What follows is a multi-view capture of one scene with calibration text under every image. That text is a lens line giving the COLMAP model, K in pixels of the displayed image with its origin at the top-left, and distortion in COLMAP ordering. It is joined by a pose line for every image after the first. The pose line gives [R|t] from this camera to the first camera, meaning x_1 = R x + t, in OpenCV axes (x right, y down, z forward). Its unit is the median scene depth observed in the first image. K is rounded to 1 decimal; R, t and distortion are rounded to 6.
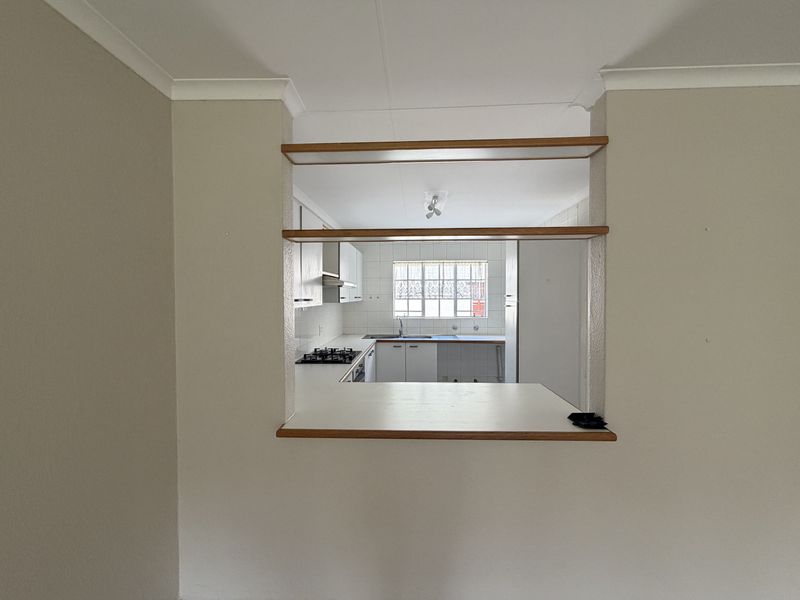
lens RADIAL K [[323.3, 0, 403.7], [0, 323.3, 298.3], [0, 0, 1]] dist [-0.000072, 0.000000]
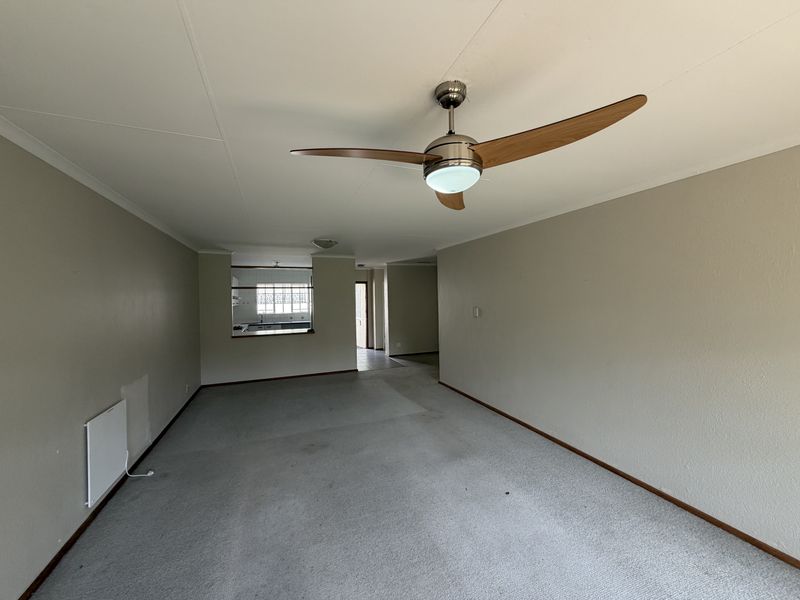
lens RADIAL K [[321.1, 0, 396.9], [0, 321.1, 299.2], [0, 0, 1]] dist [0.001550, 0.000211]
pose [[0.923740, -0.010783, 0.382869, 0.004418], [0.016133, 0.999812, -0.010766, 0.008751], [-0.382681, 0.016122, 0.923740, -1.023550]]
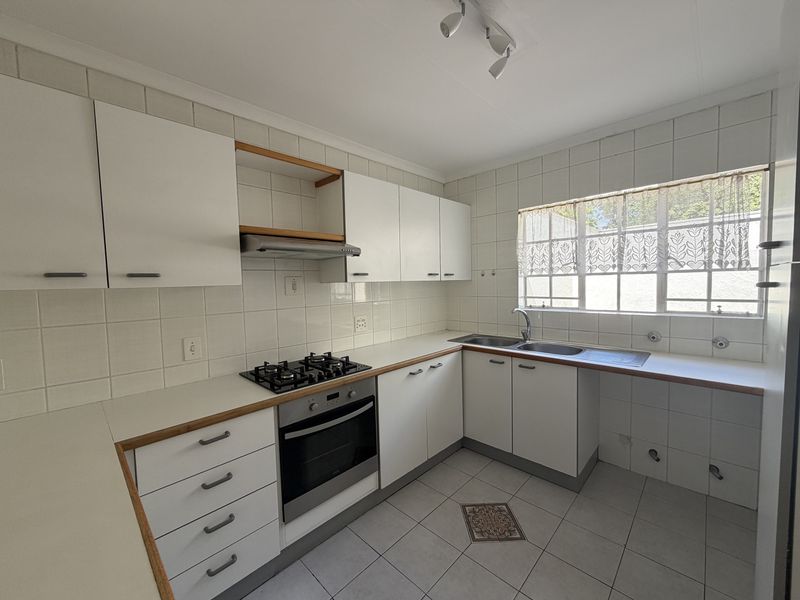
lens RADIAL K [[321.1, 0, 401.1], [0, 321.1, 301.2], [0, 0, 1]] dist [0.001550, 0.000211]
pose [[0.740186, 0.025090, -0.671934, 0.195750], [0.015842, 0.998375, 0.054731, 0.012417], [0.672216, -0.051156, 0.738586, 0.434111]]
